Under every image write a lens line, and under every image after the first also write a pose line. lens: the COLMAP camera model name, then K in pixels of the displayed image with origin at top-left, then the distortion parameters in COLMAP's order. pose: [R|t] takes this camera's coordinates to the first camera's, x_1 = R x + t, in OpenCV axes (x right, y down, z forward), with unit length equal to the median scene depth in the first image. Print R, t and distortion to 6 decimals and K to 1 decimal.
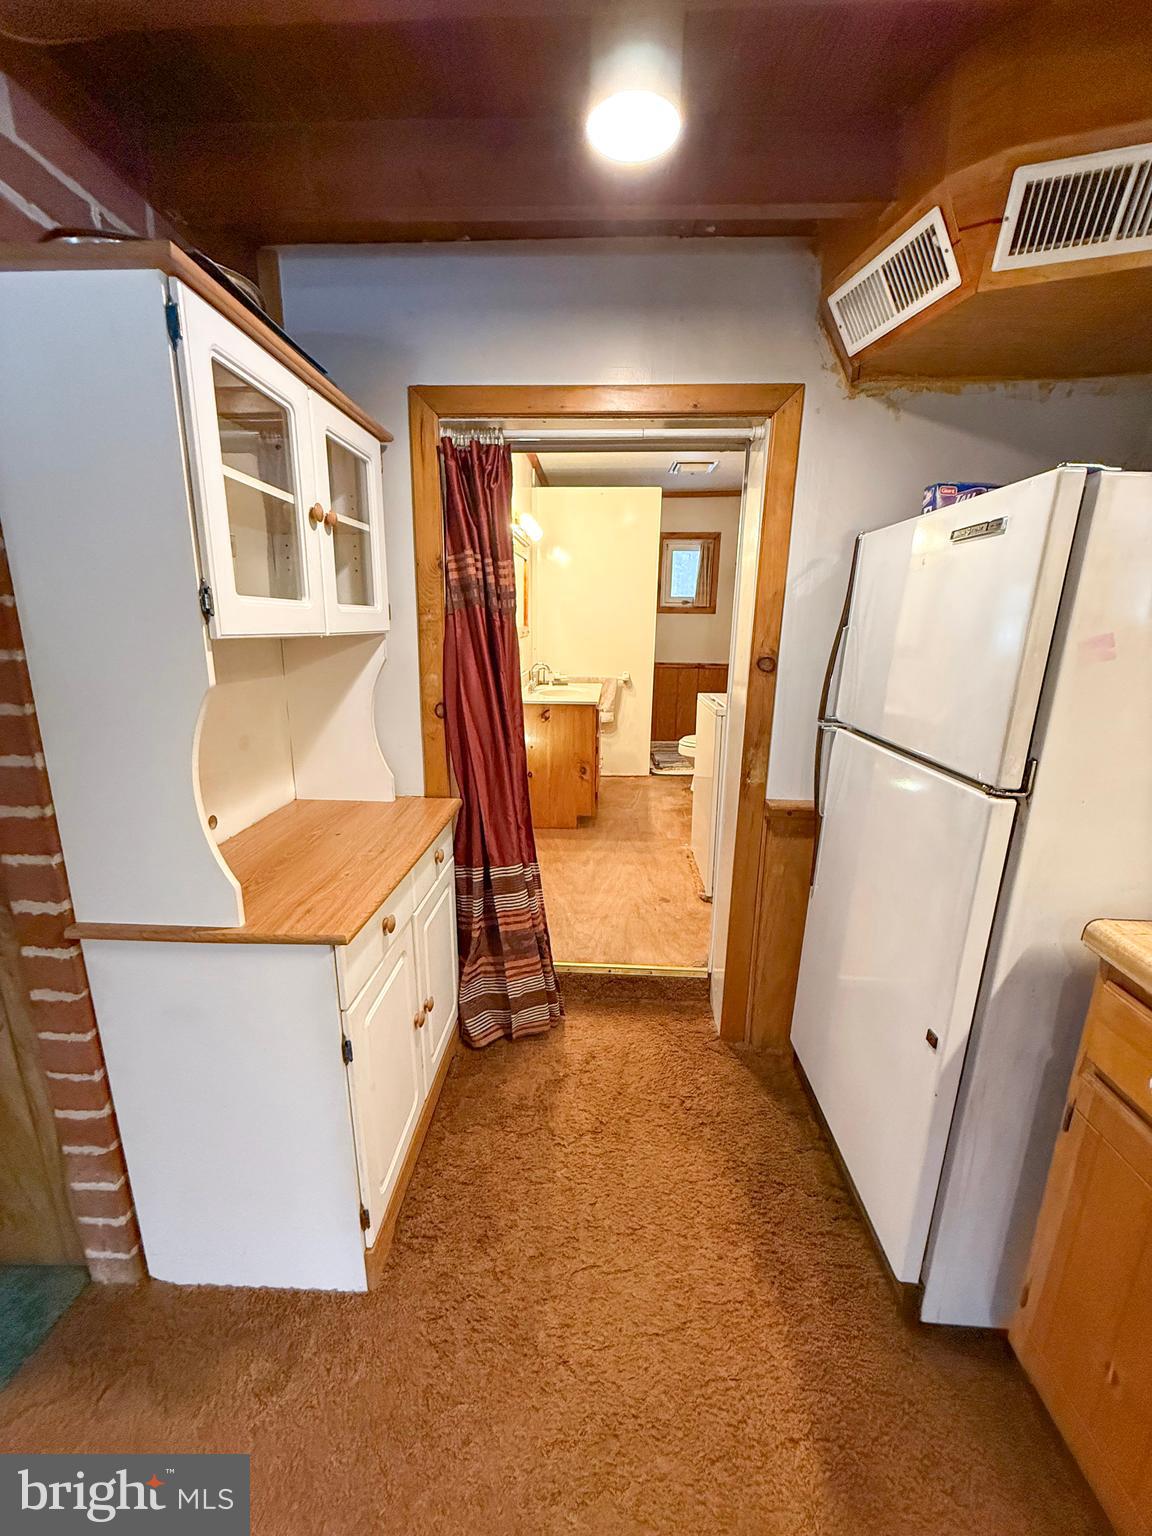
lens RADIAL K [[607.6, 0, 580.5], [0, 607.6, 764.9], [0, 0, 1]] dist [-0.000463, -0.000365]
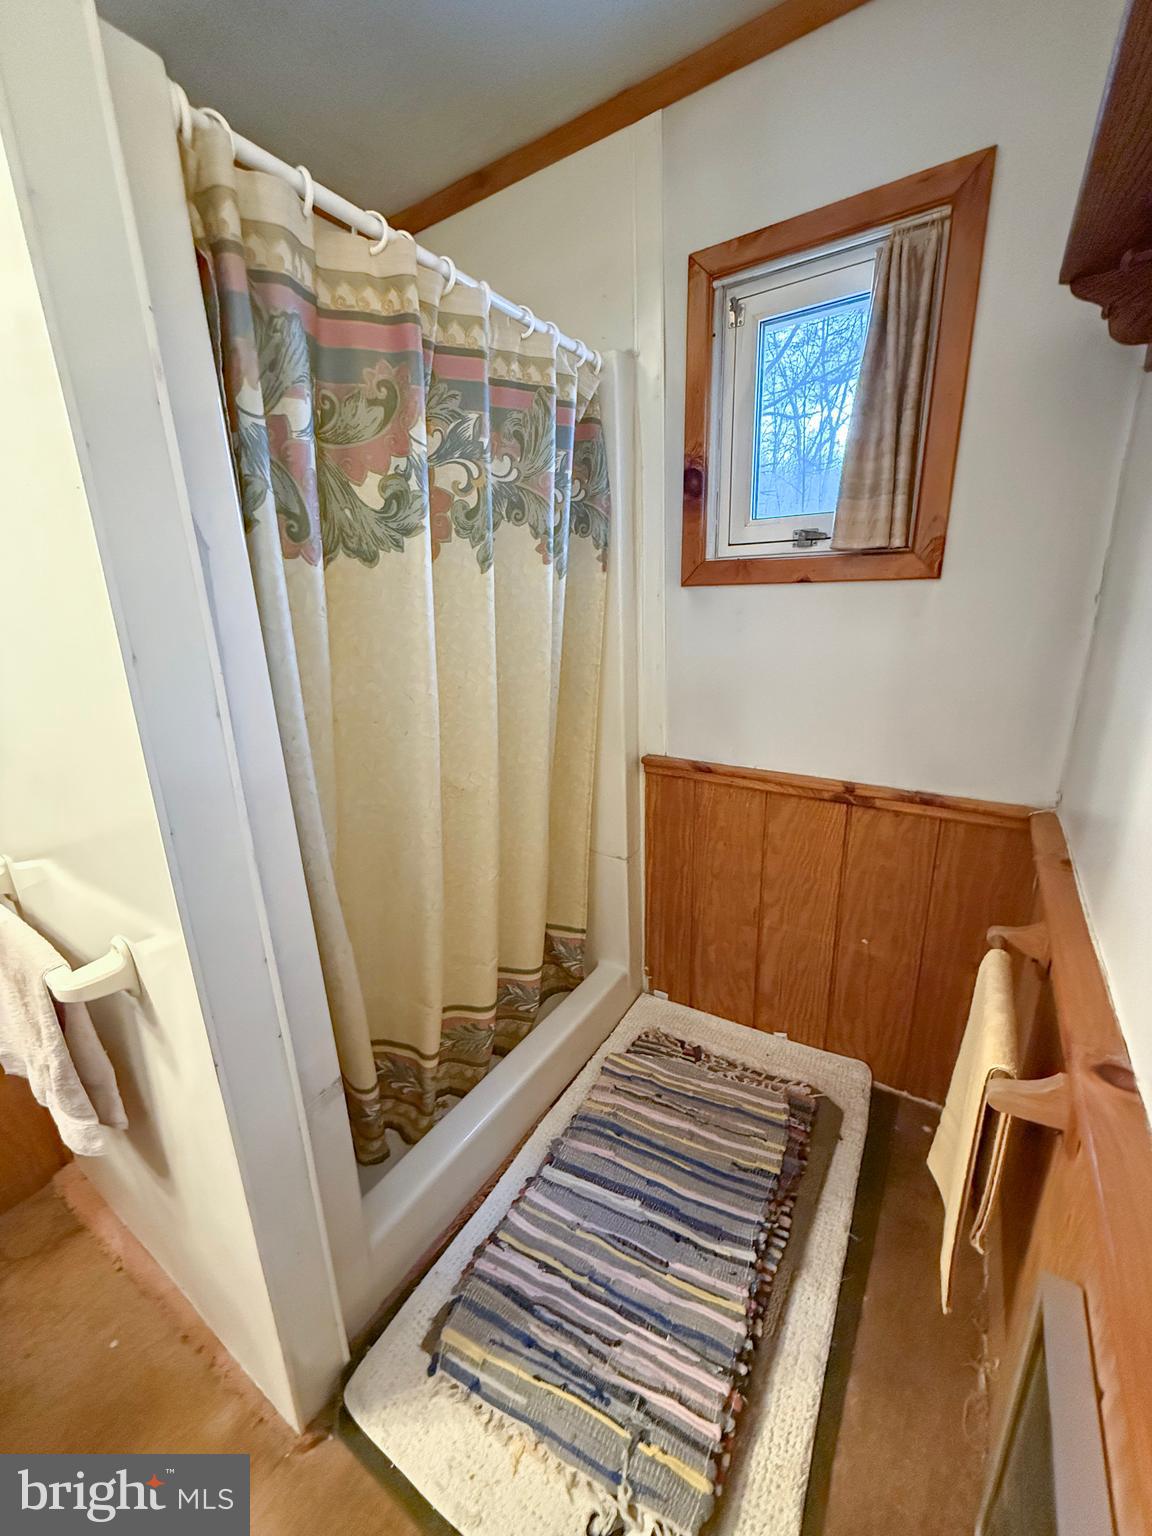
lens RADIAL K [[607.6, 0, 578.5], [0, 607.6, 763.9], [0, 0, 1]] dist [-0.000463, -0.000365]
pose [[0.862839, 0.097673, -0.495952, 0.470532], [-0.078536, 0.995143, 0.059349, -0.385999], [0.499340, -0.012258, 0.866319, 1.557636]]
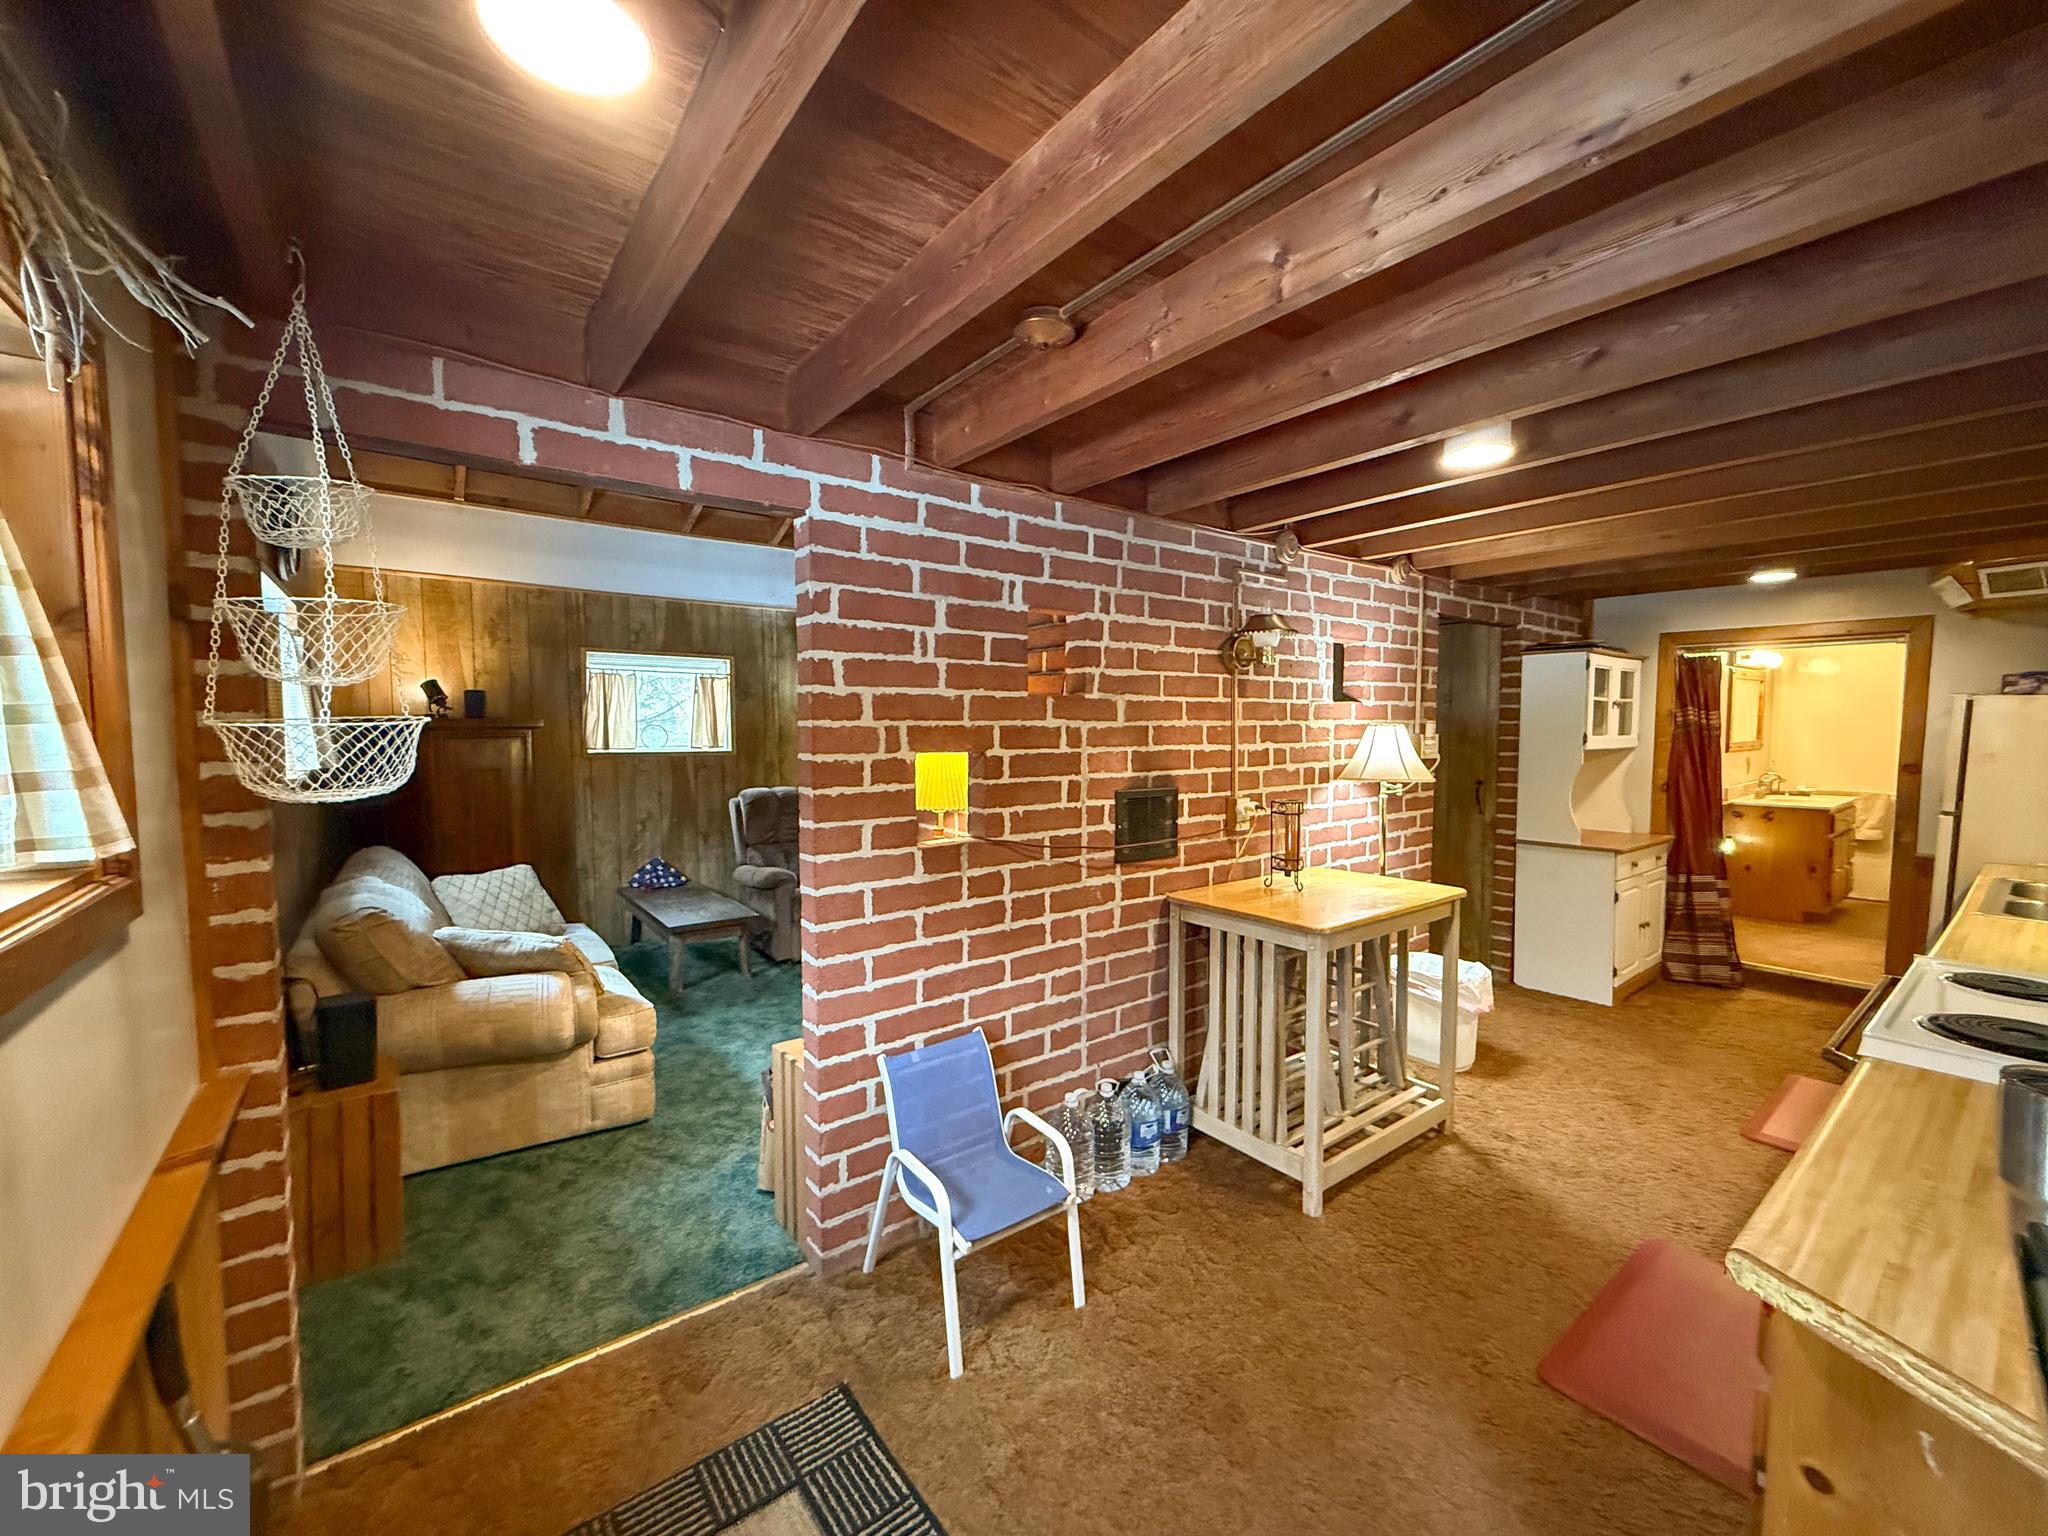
lens RADIAL K [[810.2, 0, 1018.6], [0, 810.2, 768.2], [0, 0, 1]] dist [-0.000463, -0.000365]
pose [[0.640189, 0.030495, -0.767612, 0.265661], [-0.167009, 0.980838, -0.100319, 0.281669], [0.749844, 0.192421, 0.633015, -1.355973]]
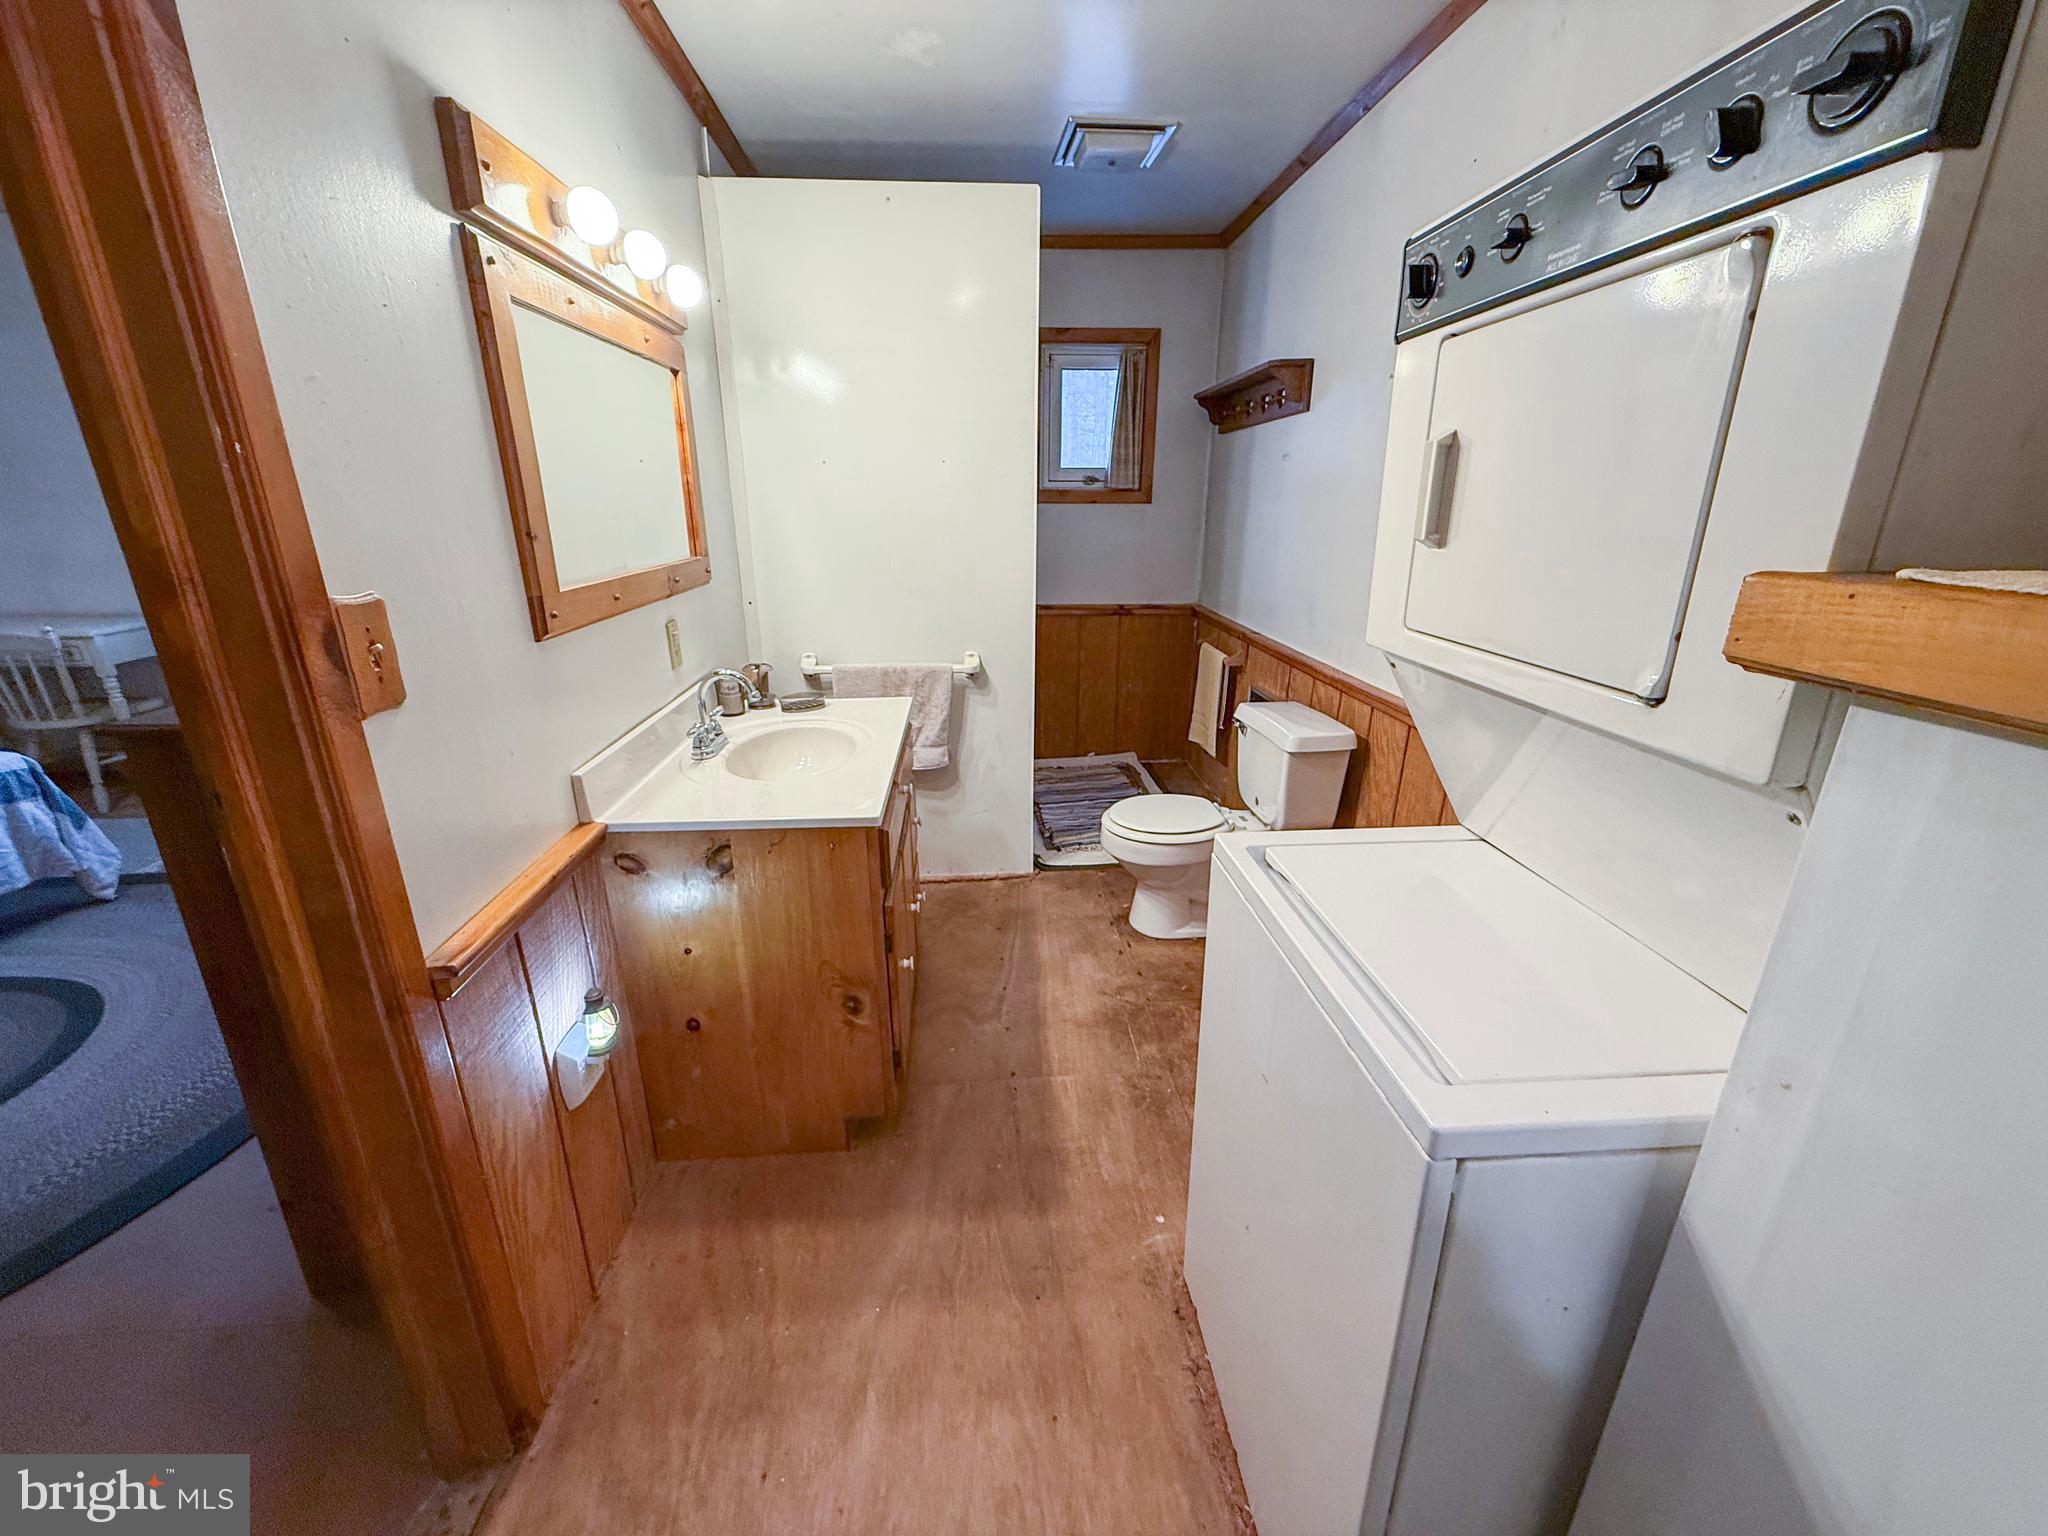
lens RADIAL K [[810.2, 0, 1020.5], [0, 810.2, 766.5], [0, 0, 1]] dist [-0.000463, -0.000365]
pose [[0.992986, -0.049503, 0.107367, 0.072790], [0.039670, 0.994982, 0.091858, -0.210401], [-0.111376, -0.086955, 0.989967, 0.716112]]
